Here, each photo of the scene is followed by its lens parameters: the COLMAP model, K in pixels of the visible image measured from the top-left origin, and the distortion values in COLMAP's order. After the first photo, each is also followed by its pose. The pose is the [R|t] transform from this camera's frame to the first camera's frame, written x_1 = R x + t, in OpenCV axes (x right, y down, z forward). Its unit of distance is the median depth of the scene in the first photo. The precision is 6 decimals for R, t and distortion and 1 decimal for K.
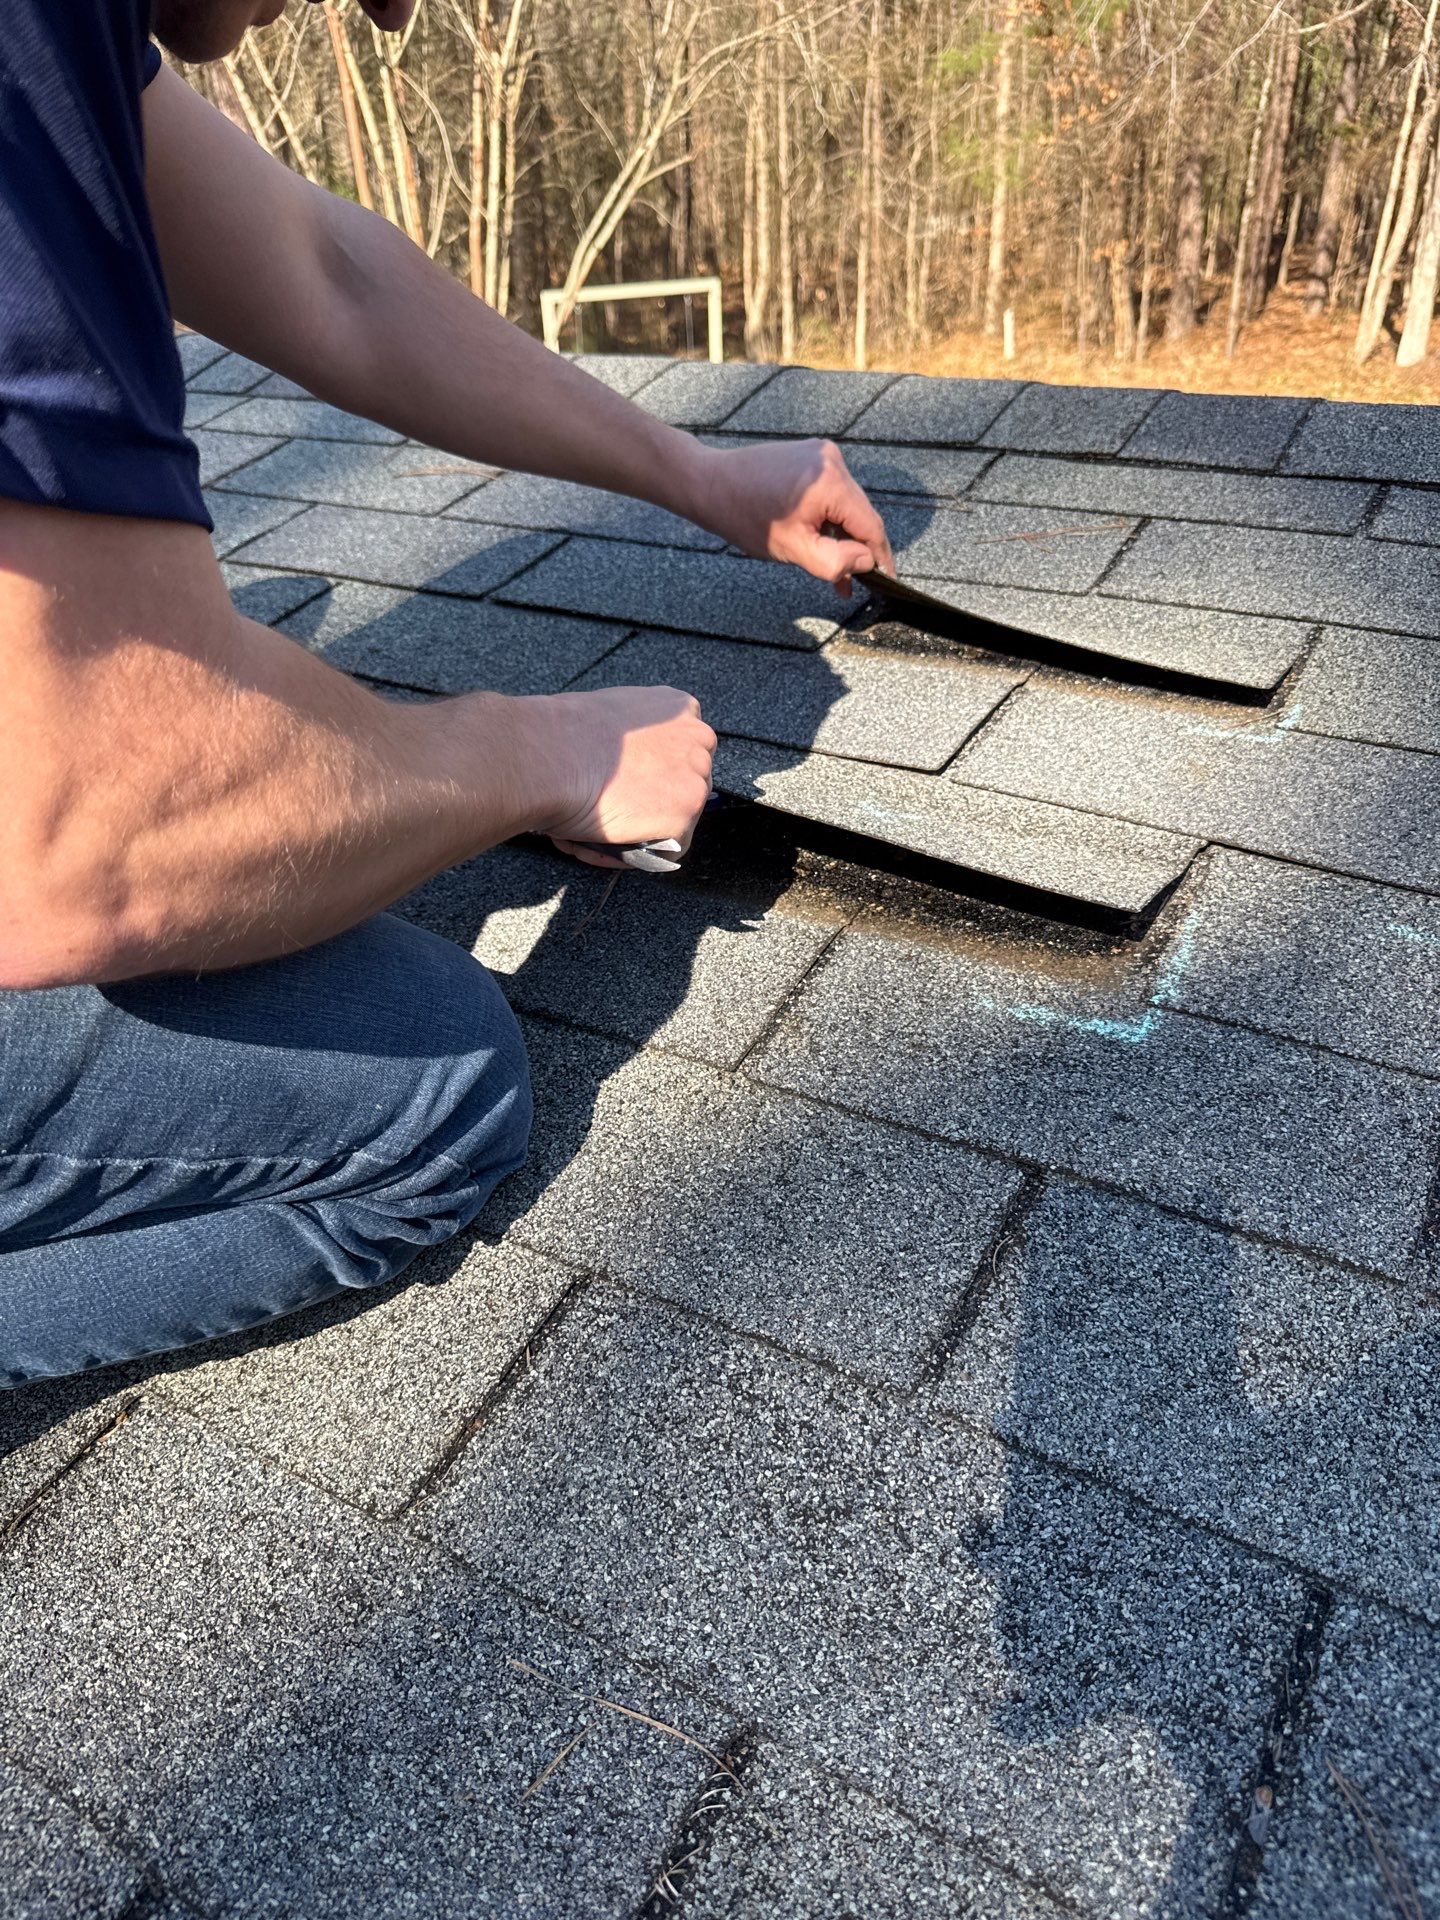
lens RADIAL K [[1349.4, 0, 732.3], [0, 1349.4, 945.9], [0, 0, 1]] dist [-0.007412, -0.010863]
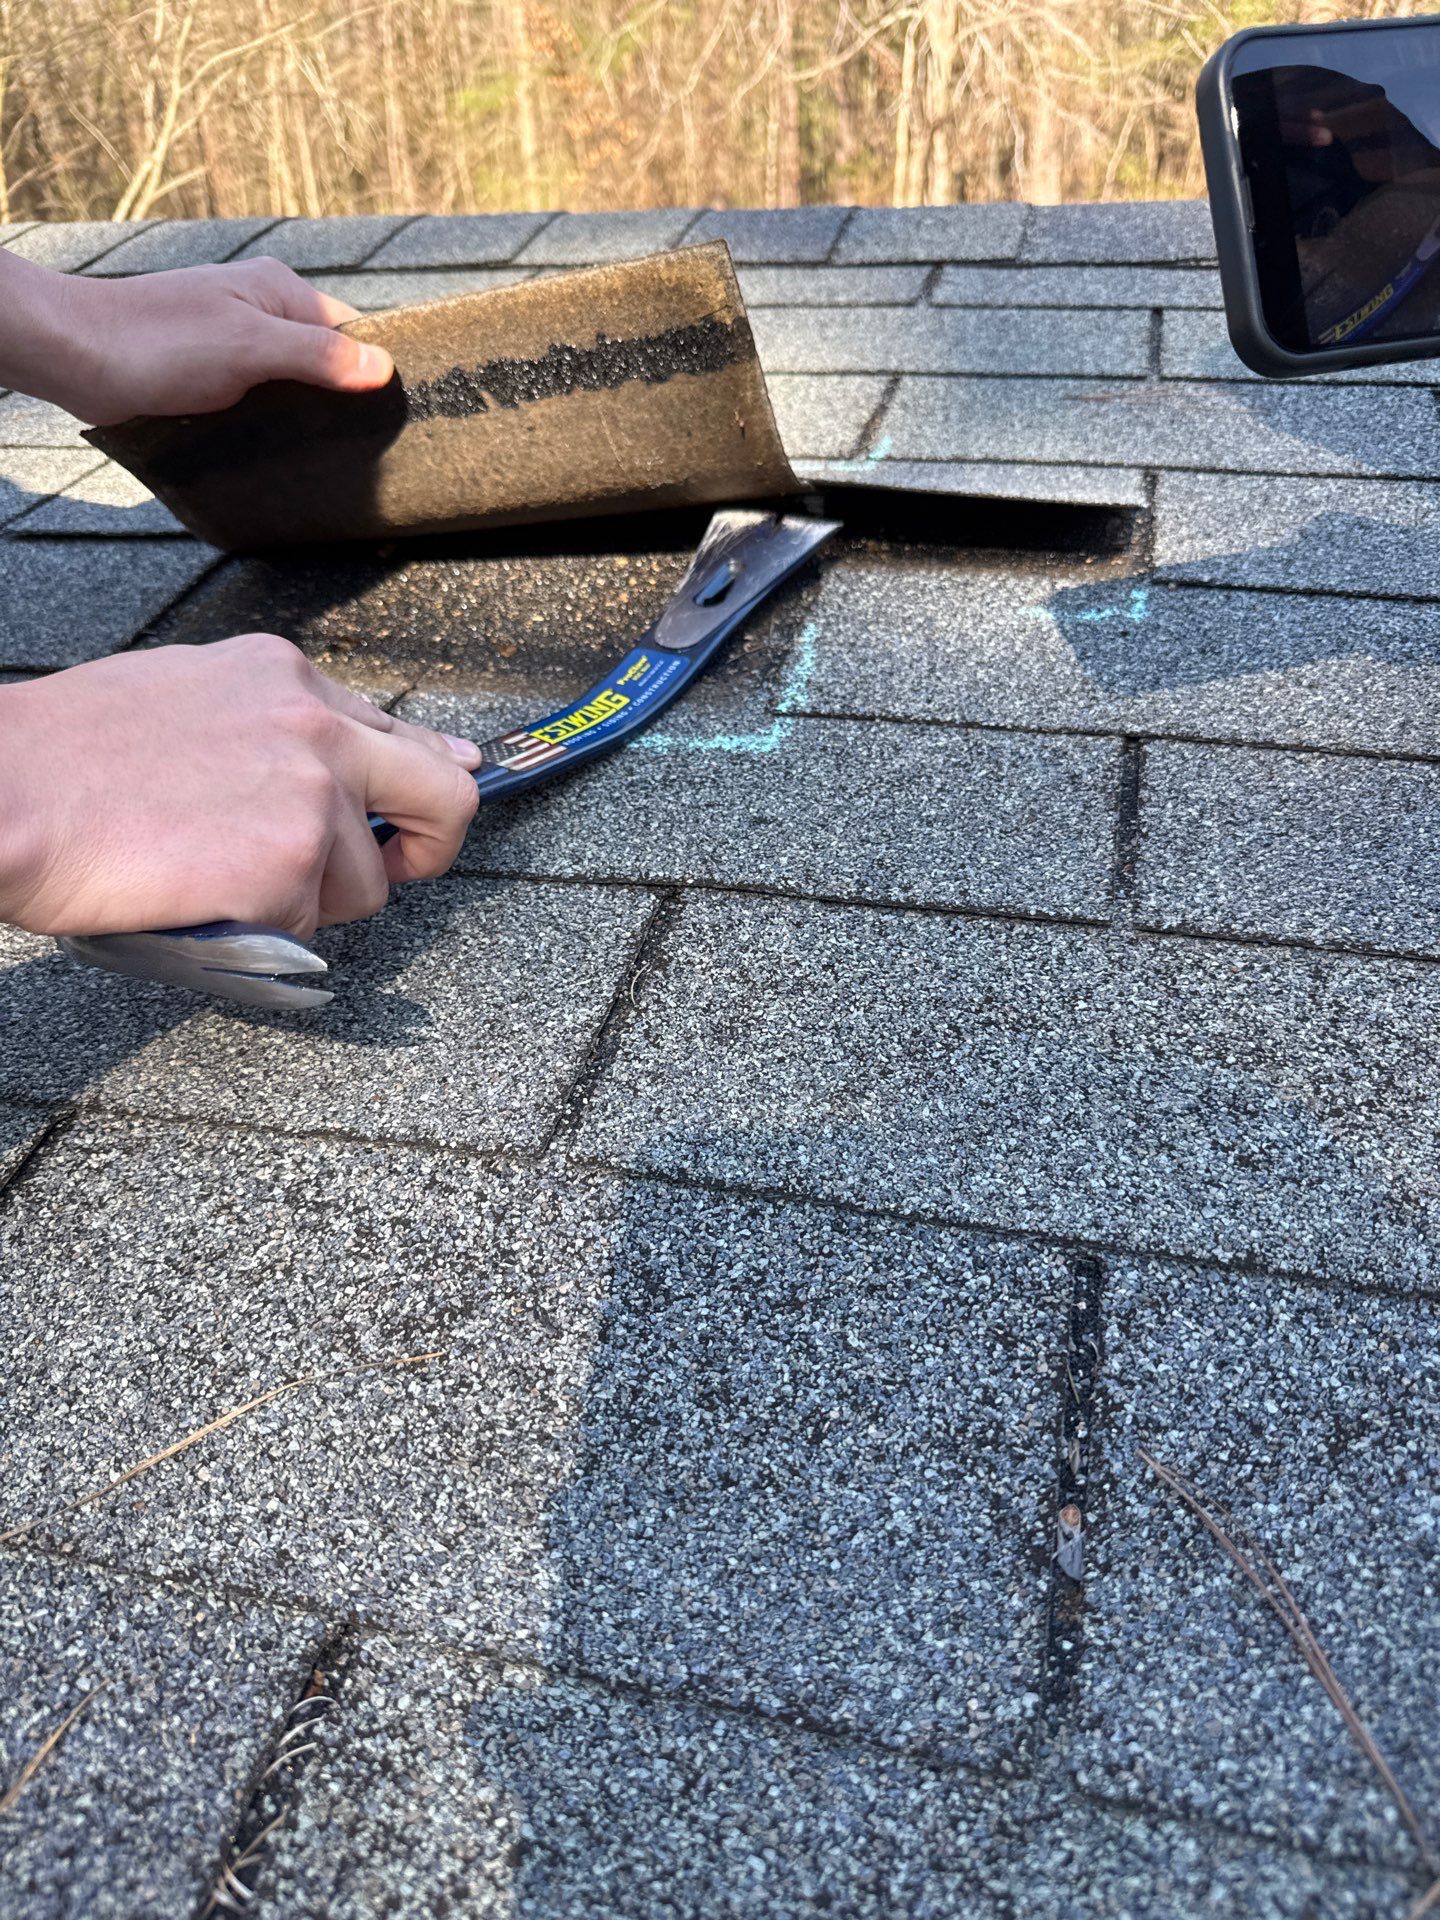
lens RADIAL K [[1349.4, 0, 716.5], [0, 1349.4, 960.8], [0, 0, 1]] dist [-0.007412, -0.010863]
pose [[0.958699, -0.138446, 0.248453, 0.058948], [0.142457, 0.989799, 0.001856, 0.246074], [-0.246175, 0.033615, 0.968642, 0.263722]]
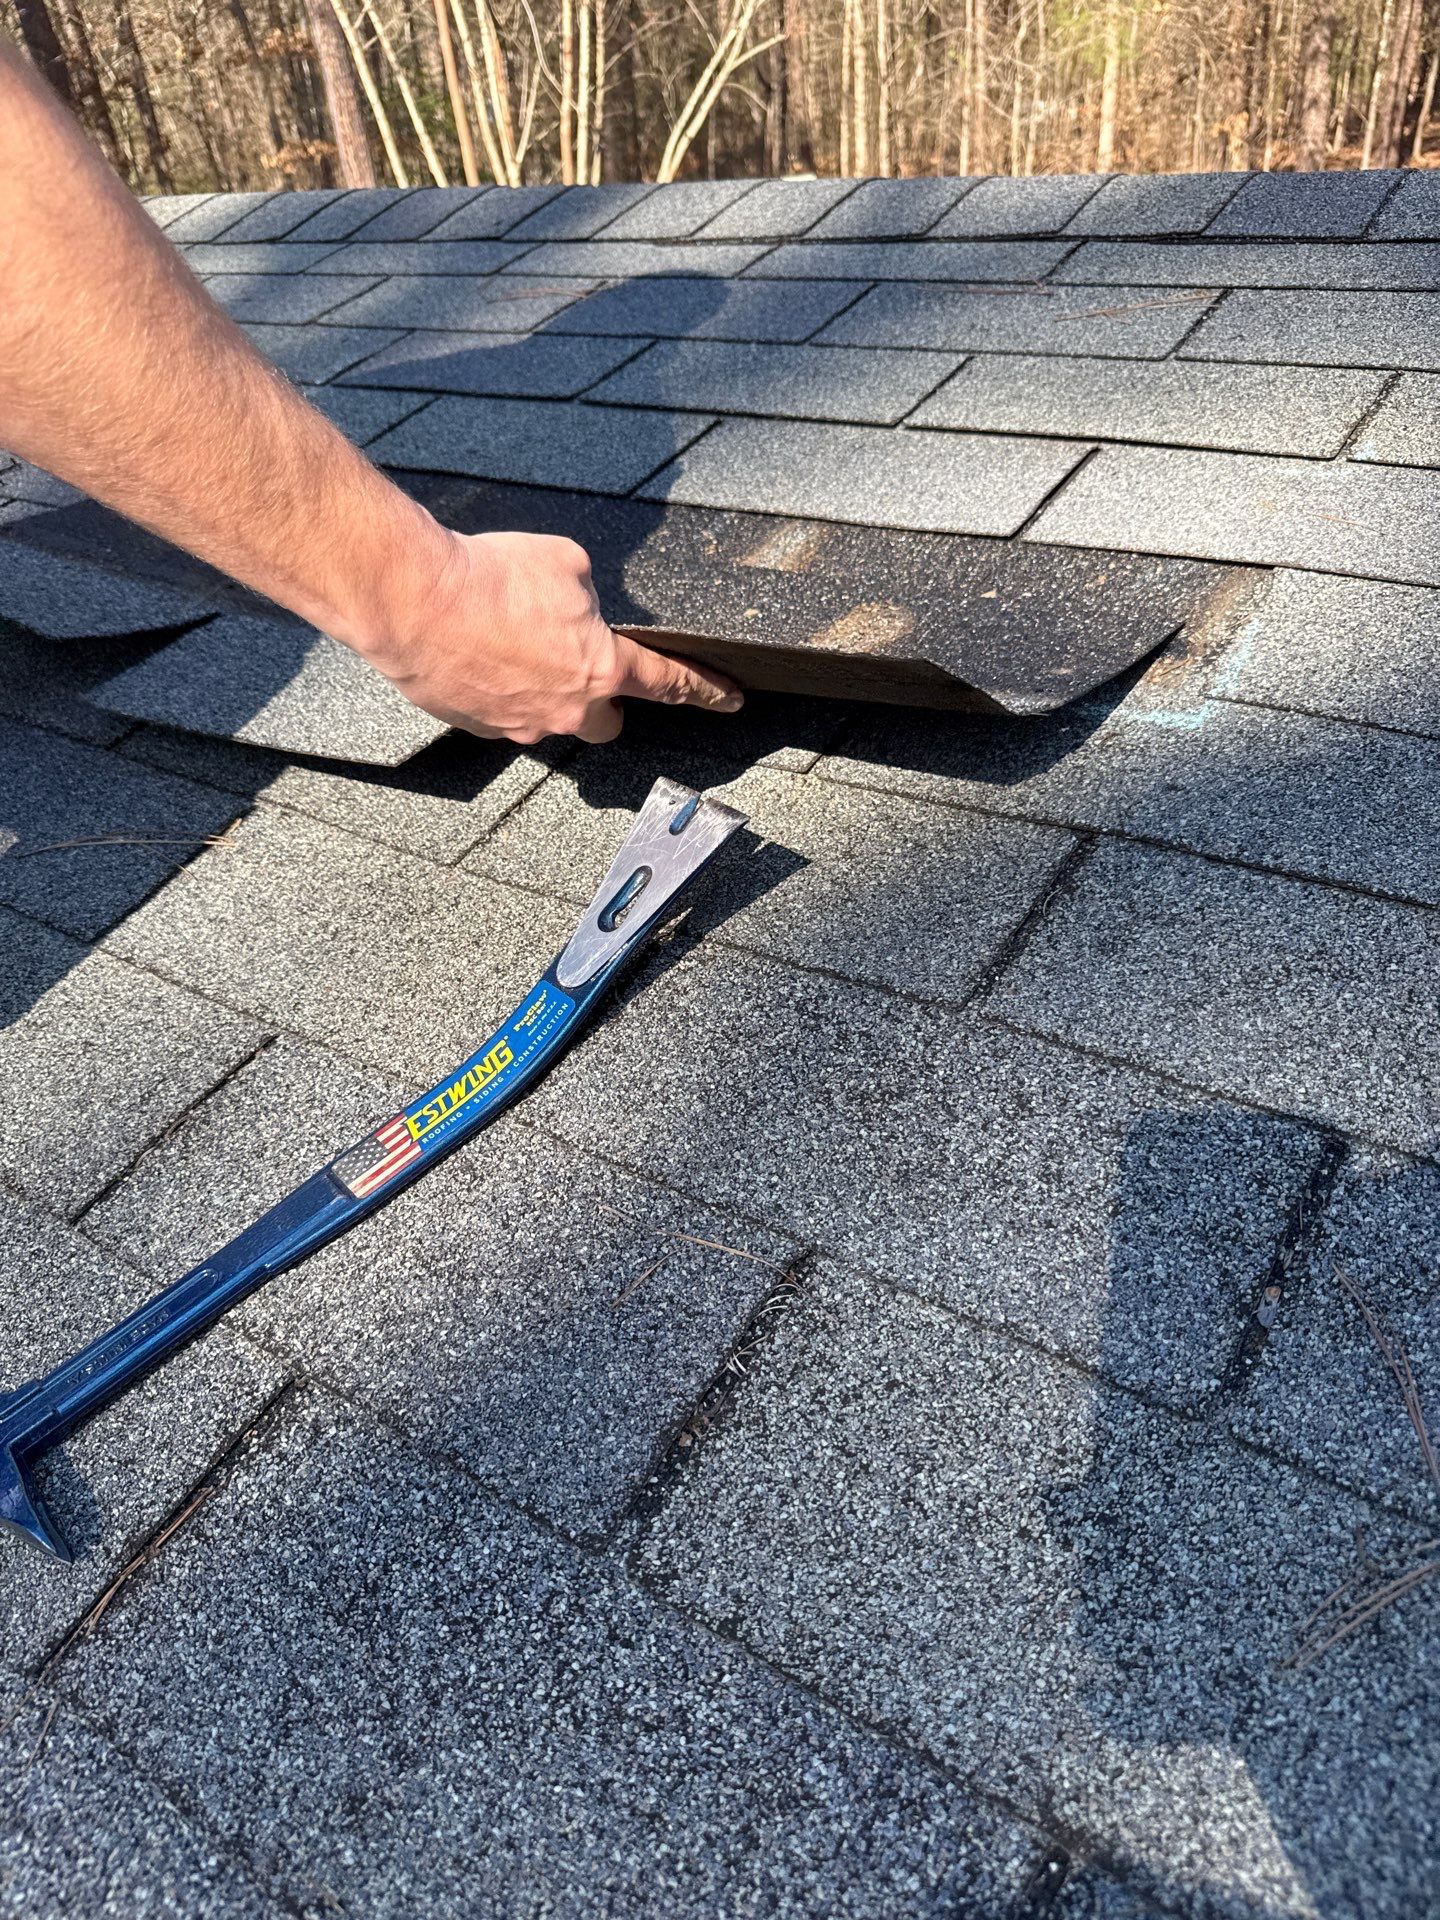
lens RADIAL K [[1349.4, 0, 724.3], [0, 1349.4, 947.3], [0, 0, 1]] dist [-0.007412, -0.010863]
pose [[0.996889, -0.001291, -0.078809, 0.026125], [0.005922, 0.998266, 0.058558, 0.225014], [0.078597, -0.058843, 0.995168, -0.102644]]
